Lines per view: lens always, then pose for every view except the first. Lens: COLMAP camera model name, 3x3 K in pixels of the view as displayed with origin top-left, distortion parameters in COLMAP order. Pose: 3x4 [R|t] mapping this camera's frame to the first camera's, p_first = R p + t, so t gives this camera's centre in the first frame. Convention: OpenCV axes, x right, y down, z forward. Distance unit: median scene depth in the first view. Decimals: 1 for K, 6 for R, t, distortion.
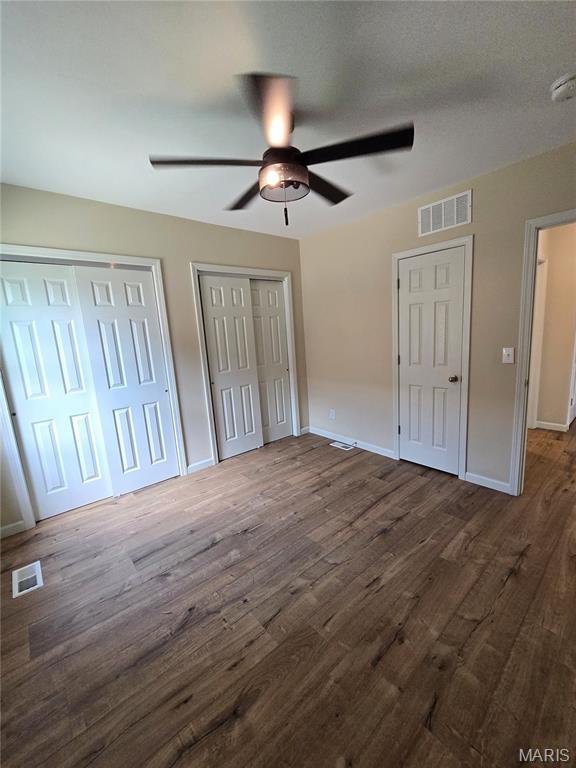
lens RADIAL K [[311.0, 0, 297.1], [0, 311.0, 383.9], [0, 0, 1]] dist [-0.001099, 0.005589]
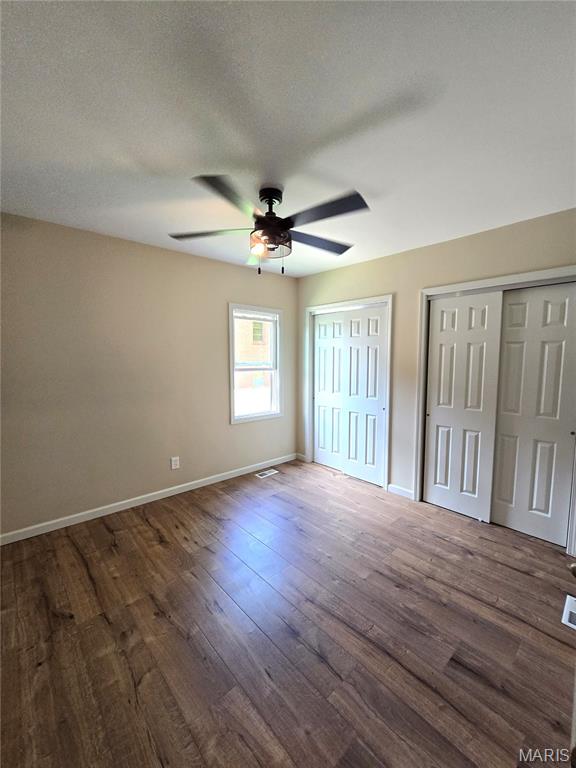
lens RADIAL K [[311.0, 0, 297.1], [0, 311.0, 383.9], [0, 0, 1]] dist [-0.001099, 0.005589]
pose [[0.043402, 0.142575, -0.988832, 0.739841], [-0.179476, 0.974775, 0.132671, -0.175102], [0.982804, 0.171713, 0.067896, 0.661234]]
